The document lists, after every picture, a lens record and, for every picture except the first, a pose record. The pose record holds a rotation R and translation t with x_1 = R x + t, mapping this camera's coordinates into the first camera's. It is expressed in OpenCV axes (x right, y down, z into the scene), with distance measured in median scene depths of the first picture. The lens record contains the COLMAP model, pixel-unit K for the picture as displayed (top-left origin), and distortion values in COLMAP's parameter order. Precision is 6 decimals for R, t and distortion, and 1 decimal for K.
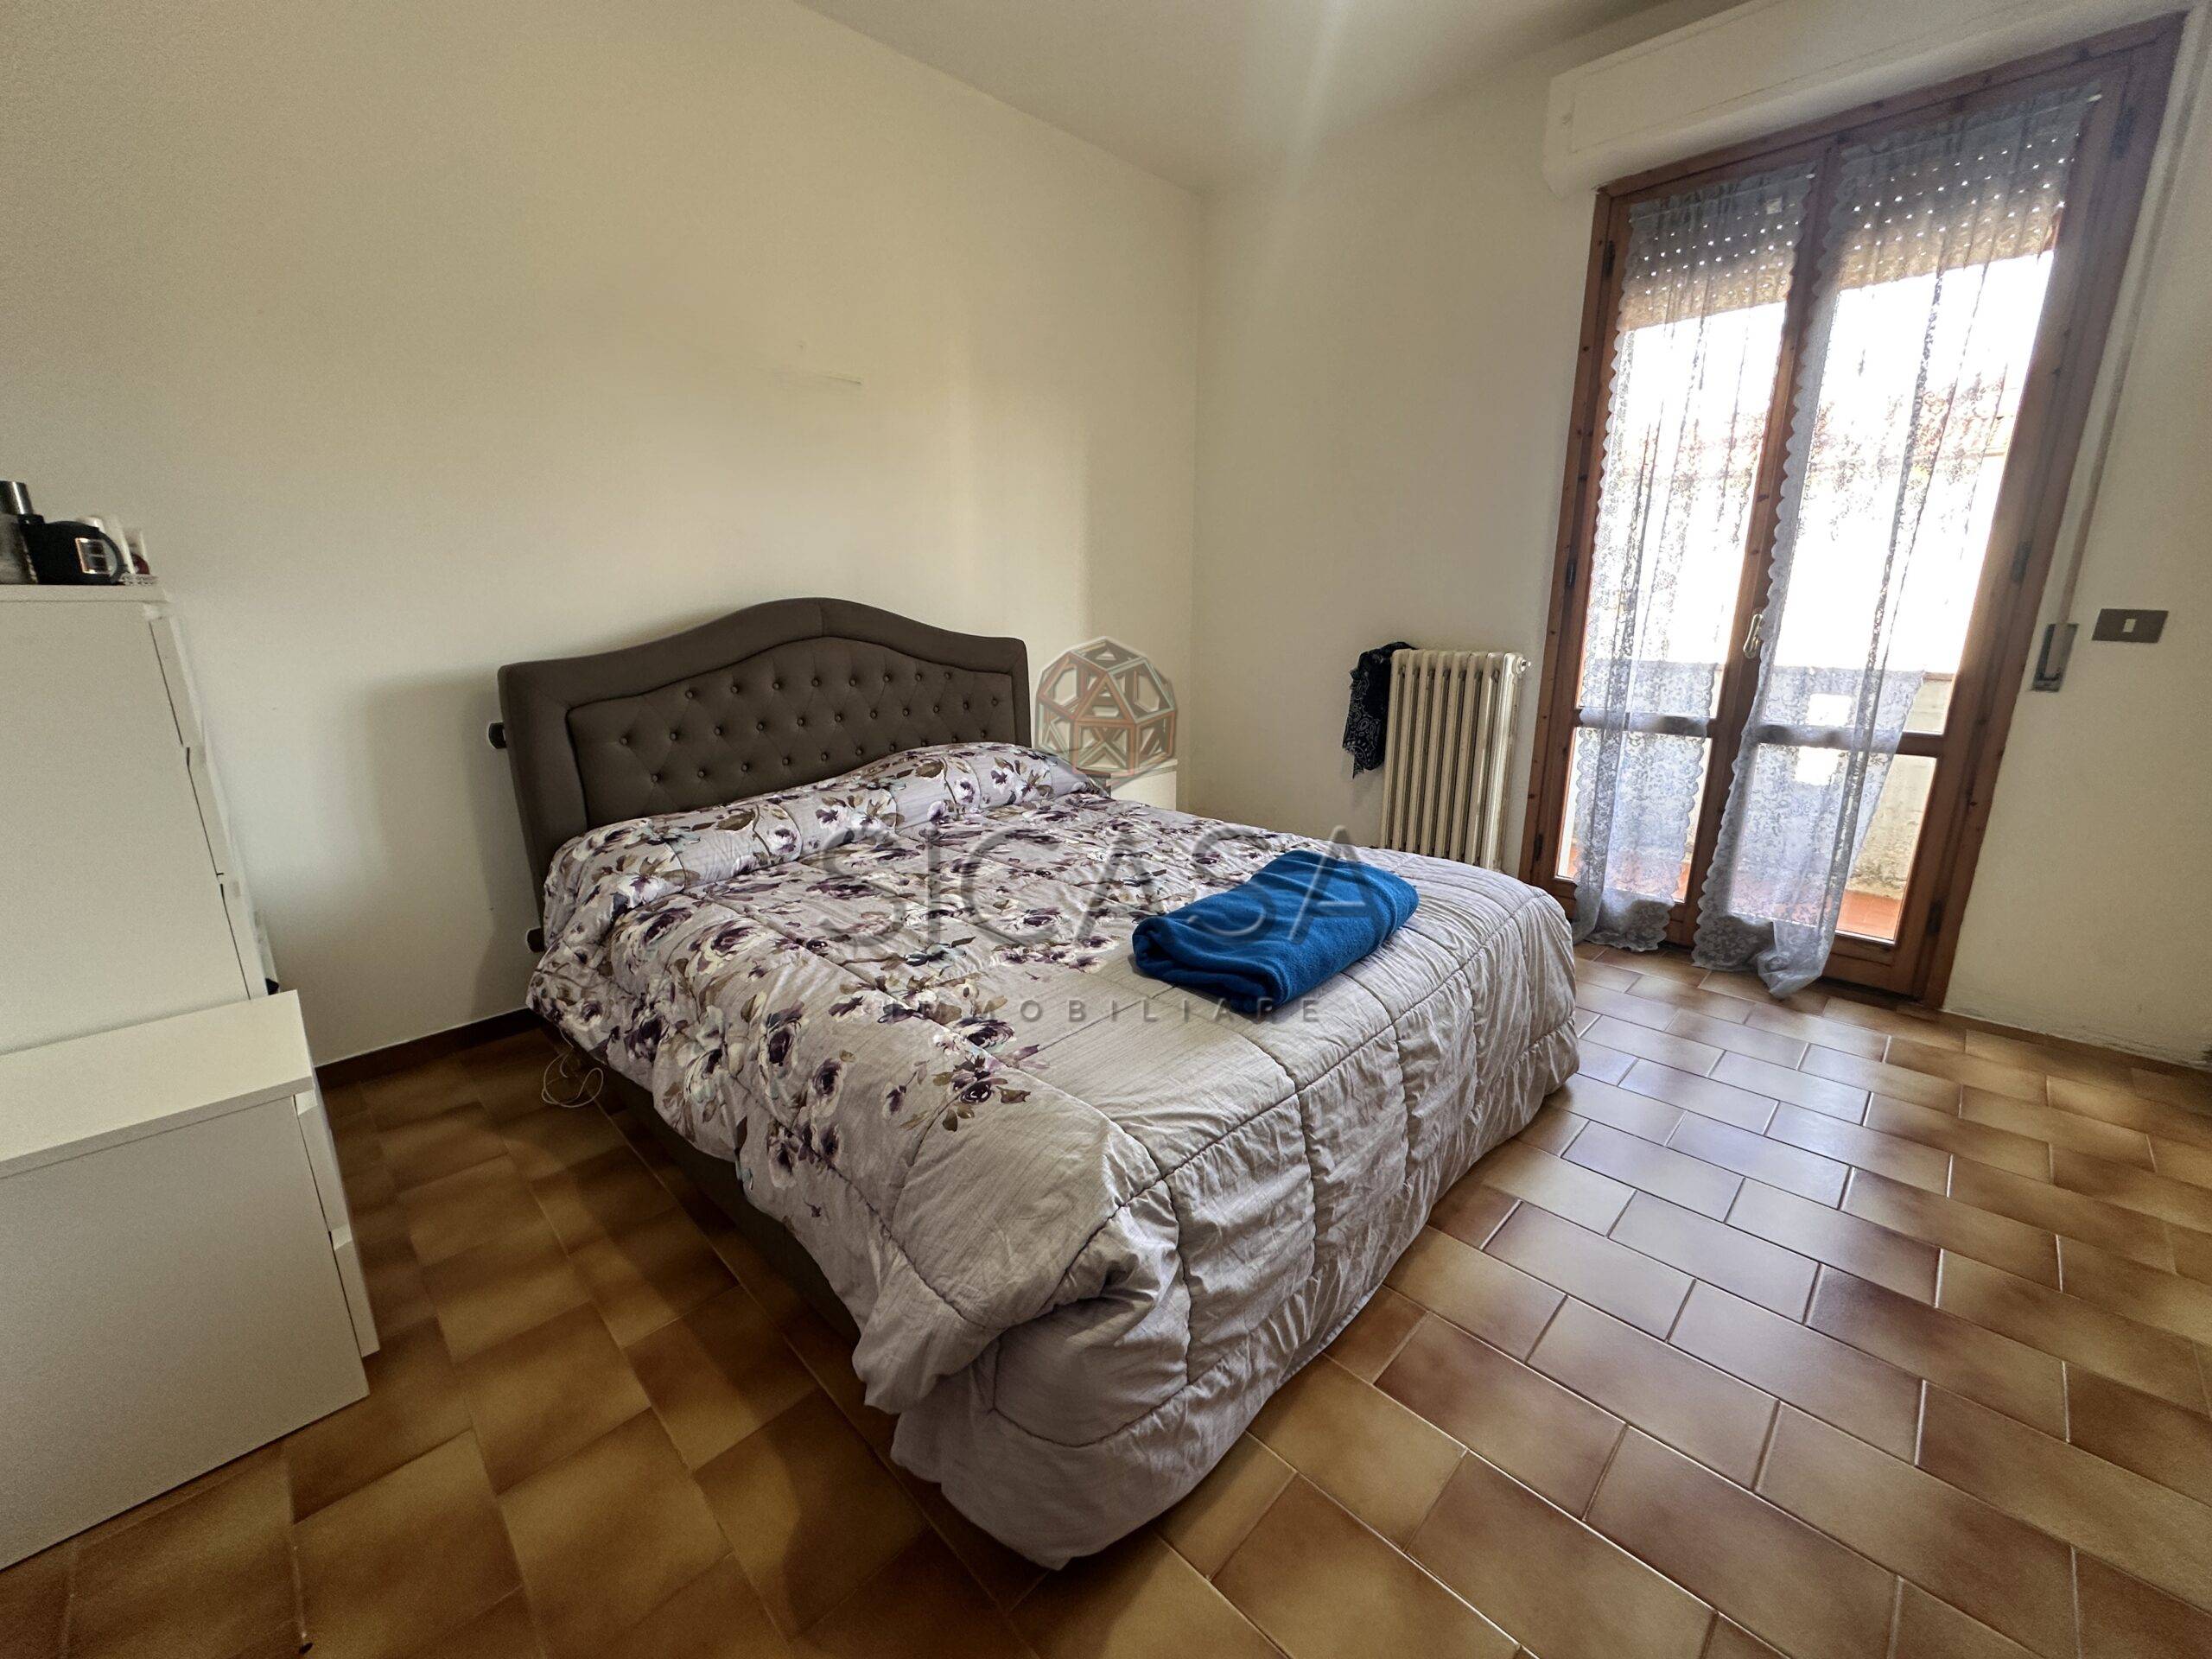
lens RADIAL K [[892.1, 0, 1100.1], [0, 892.1, 826.5], [0, 0, 1]] dist [-0.000575, 0.000175]
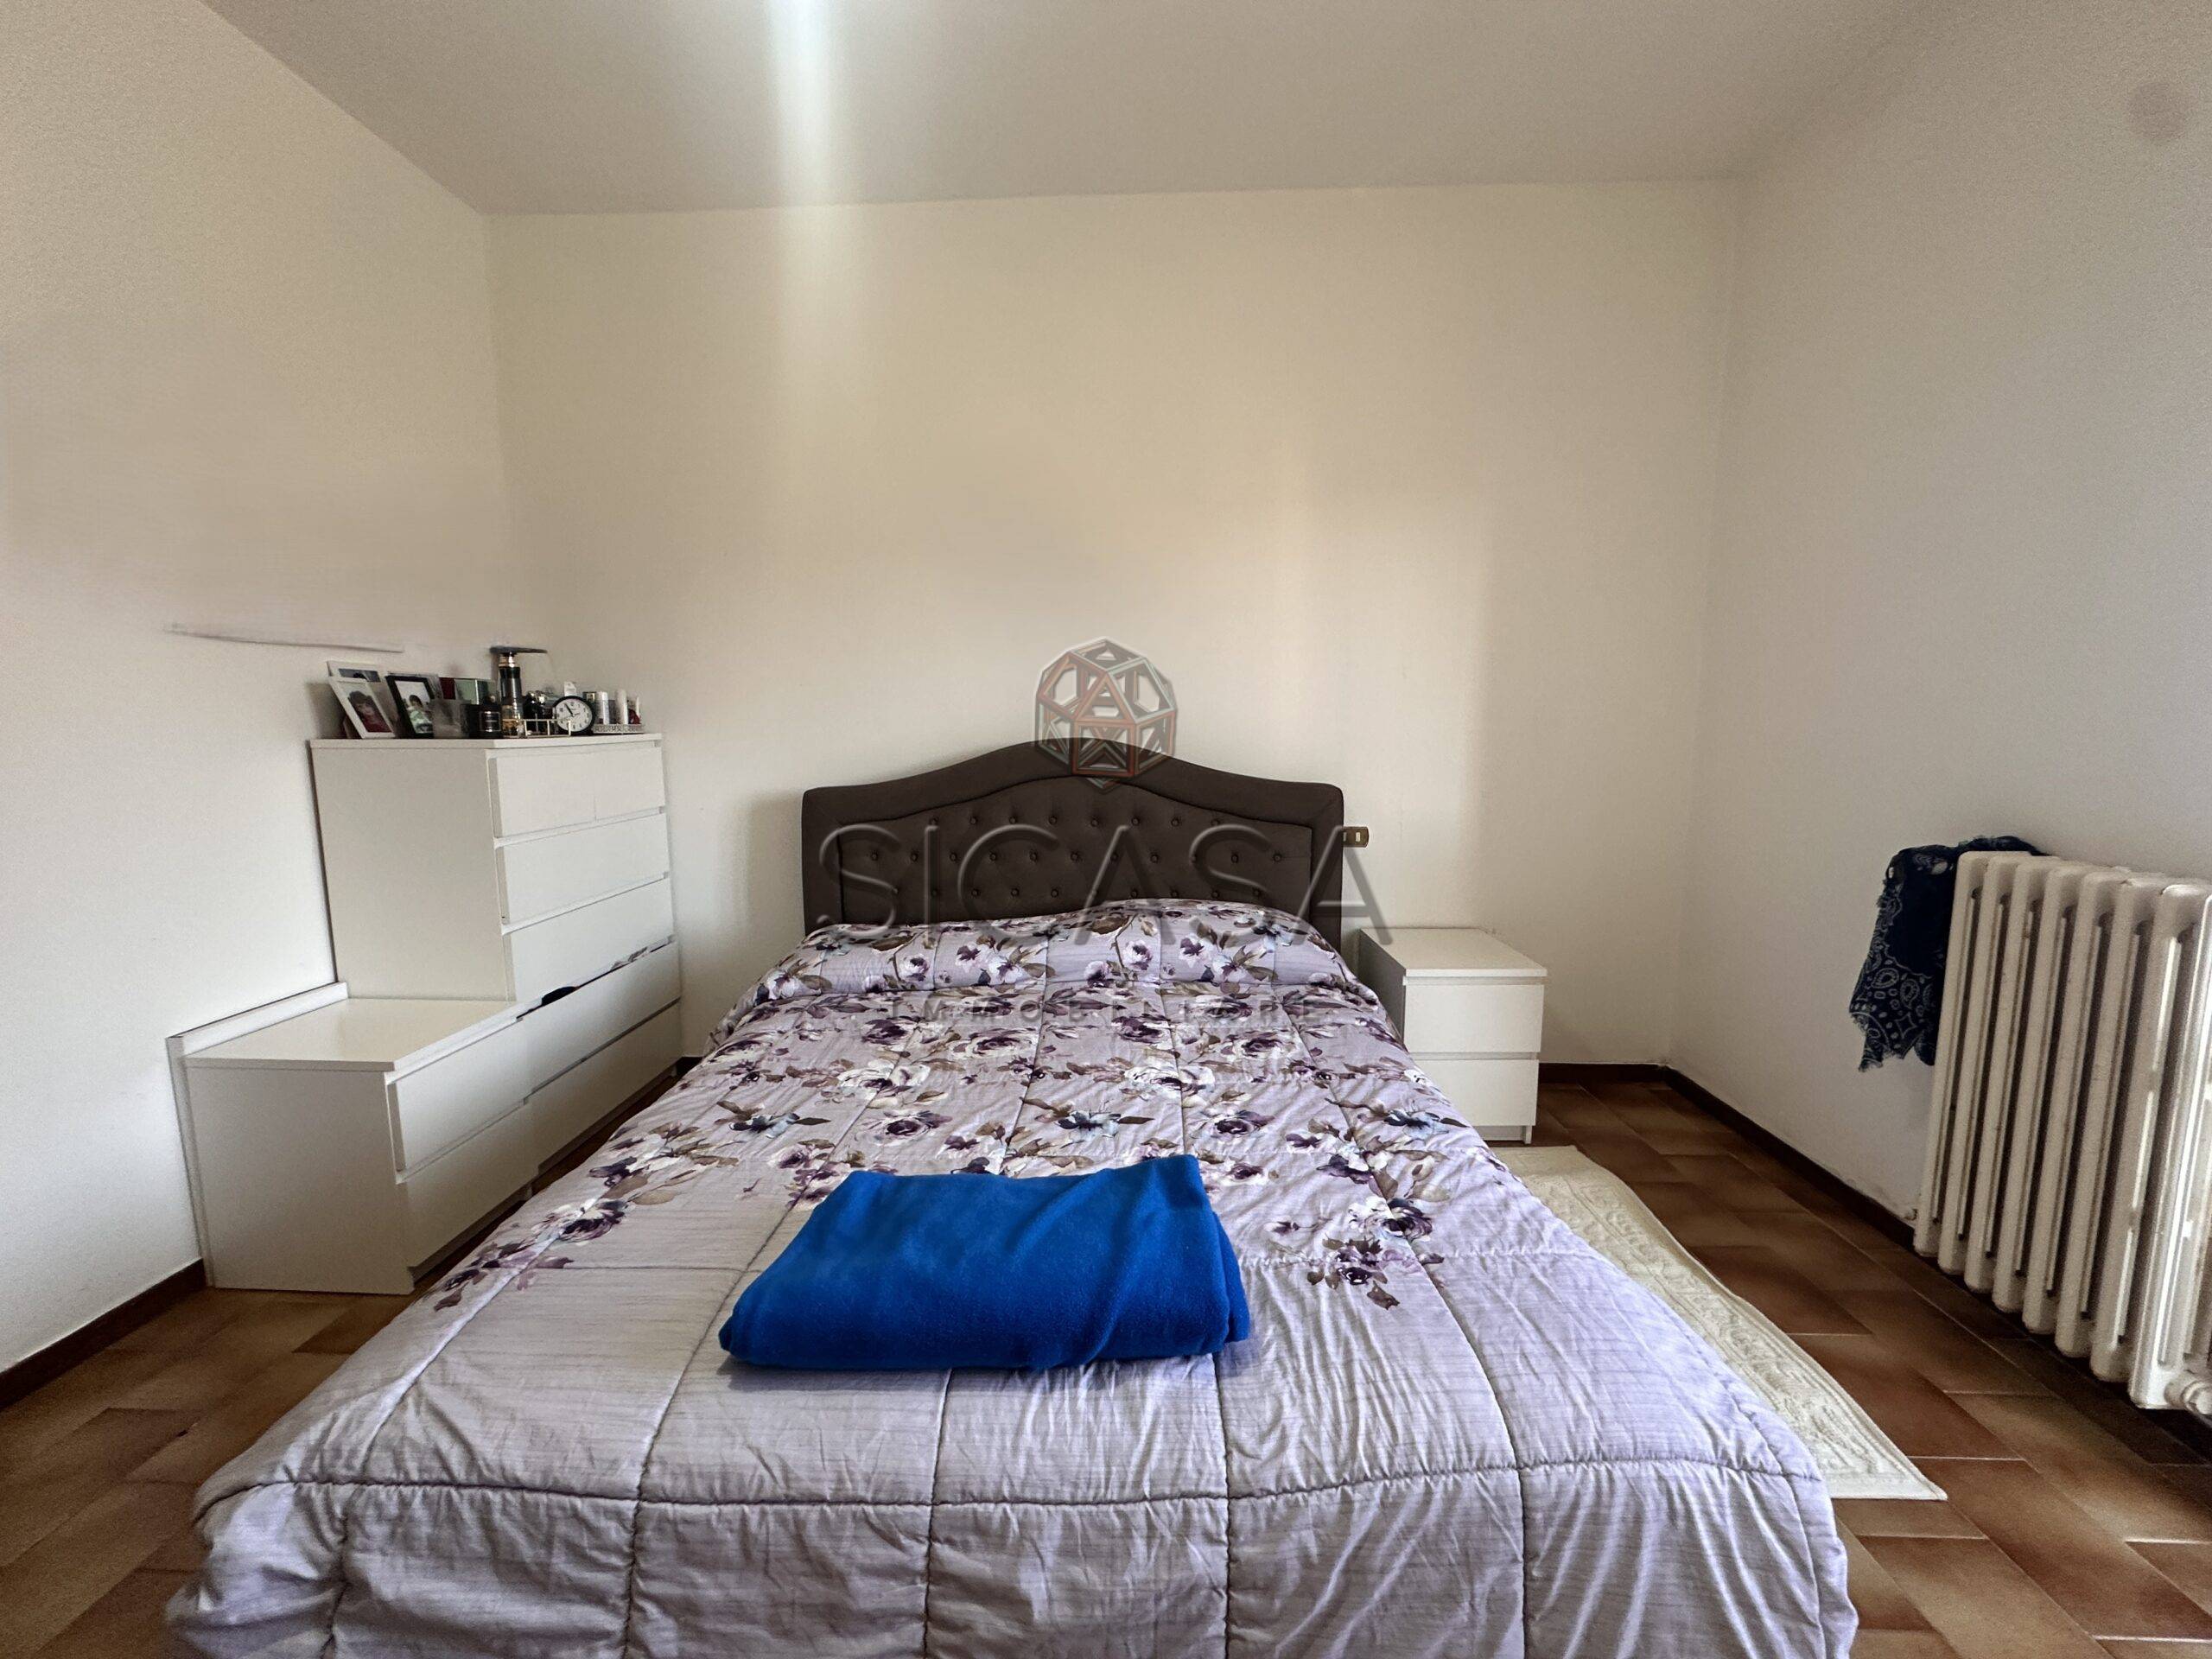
lens RADIAL K [[892.1, 0, 1100.1], [0, 892.1, 826.5], [0, 0, 1]] dist [-0.000575, 0.000175]
pose [[0.680369, 0.095757, -0.726587, 0.550770], [-0.181778, 0.982496, -0.040732, -0.149338], [0.709968, 0.159790, 0.685866, 0.423413]]
